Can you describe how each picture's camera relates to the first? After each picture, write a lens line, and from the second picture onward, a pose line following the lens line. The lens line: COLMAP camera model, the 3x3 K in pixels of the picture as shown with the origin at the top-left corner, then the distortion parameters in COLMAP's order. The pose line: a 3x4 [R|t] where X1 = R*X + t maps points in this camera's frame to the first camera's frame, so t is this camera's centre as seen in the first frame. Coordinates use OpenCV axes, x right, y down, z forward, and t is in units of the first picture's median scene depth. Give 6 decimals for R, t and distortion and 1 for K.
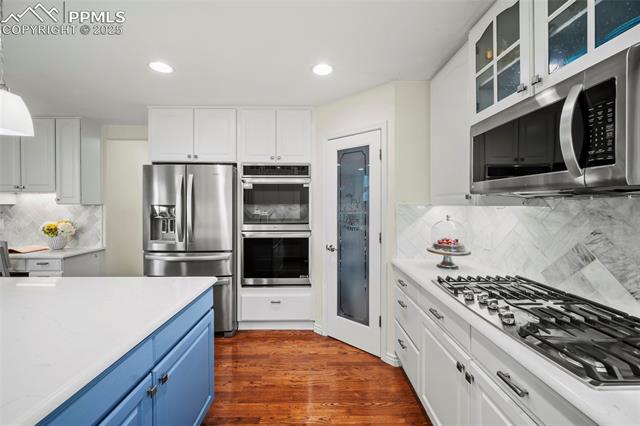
lens RADIAL K [[254.7, 0, 321.5], [0, 254.7, 203.3], [0, 0, 1]] dist [-0.001303, -0.000636]
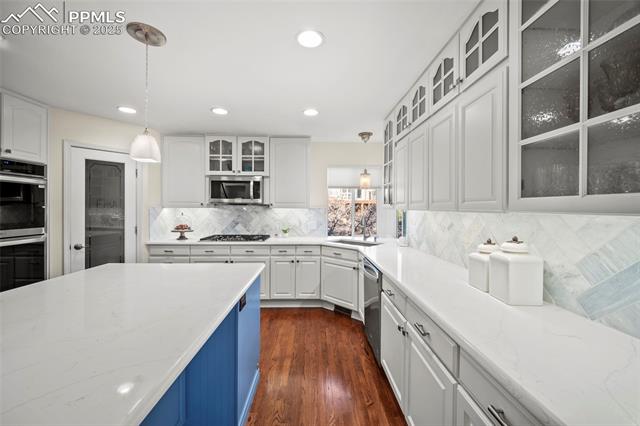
lens RADIAL K [[254.7, 0, 320.3], [0, 254.7, 210.1], [0, 0, 1]] dist [-0.001303, -0.000636]
pose [[0.000124, -0.005678, 0.999984, -1.278119], [-0.003736, 0.999977, 0.005679, 0.009454], [-0.999993, -0.003737, 0.000103, -0.053471]]
